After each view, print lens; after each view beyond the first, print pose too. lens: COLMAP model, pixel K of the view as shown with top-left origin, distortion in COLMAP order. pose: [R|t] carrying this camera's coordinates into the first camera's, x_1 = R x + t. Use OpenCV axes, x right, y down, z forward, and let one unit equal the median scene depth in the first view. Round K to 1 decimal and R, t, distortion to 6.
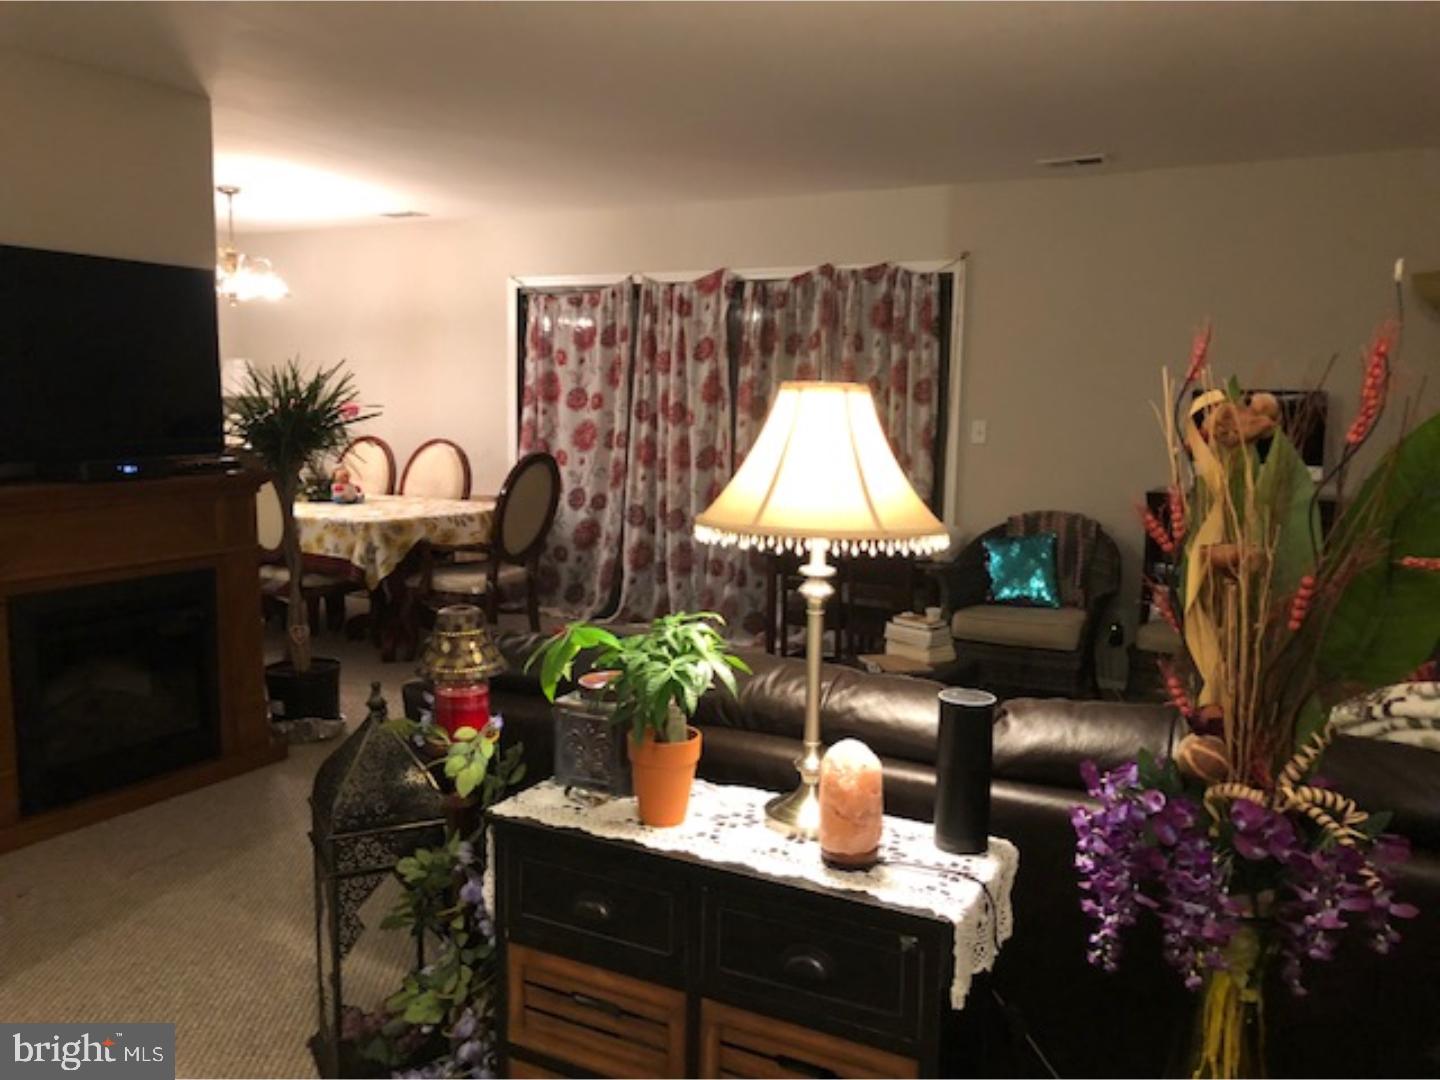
lens RADIAL K [[1154.1, 0, 711.1], [0, 1154.1, 530.7], [0, 0, 1]] dist [0.044986, -0.070887]
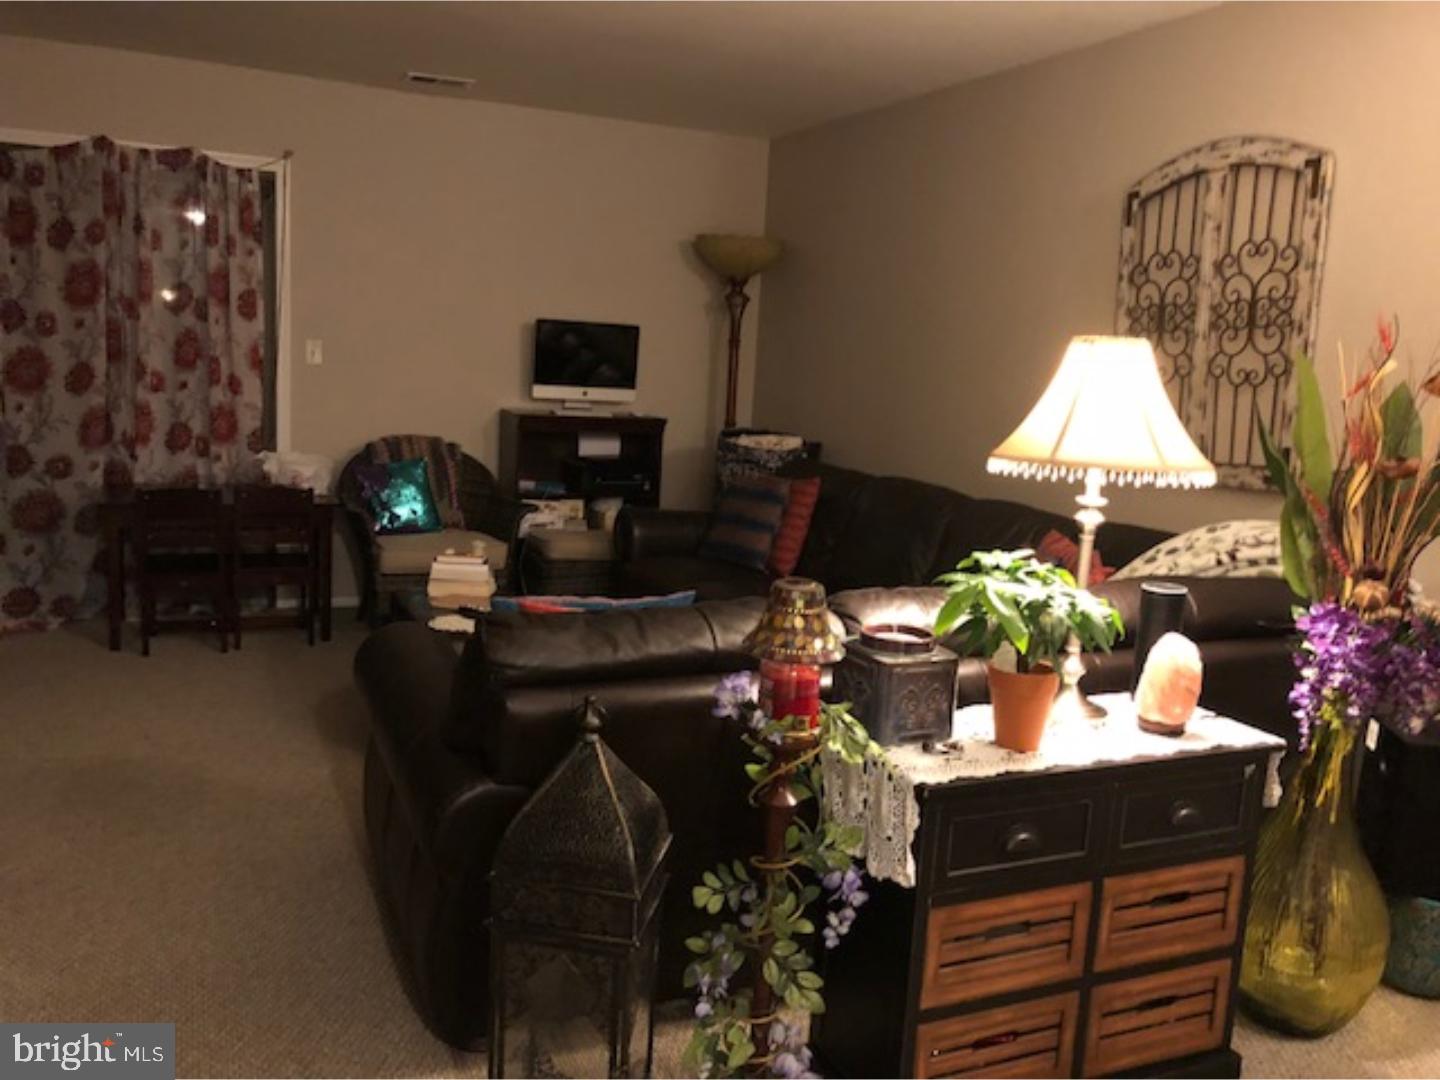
lens RADIAL K [[1154.1, 0, 708.7], [0, 1154.1, 539.2], [0, 0, 1]] dist [0.044986, -0.070887]
pose [[0.614284, -0.111934, 0.781106, -0.969566], [0.046228, 0.993293, 0.105985, -0.062790], [-0.787730, -0.028996, 0.615338, 0.533603]]
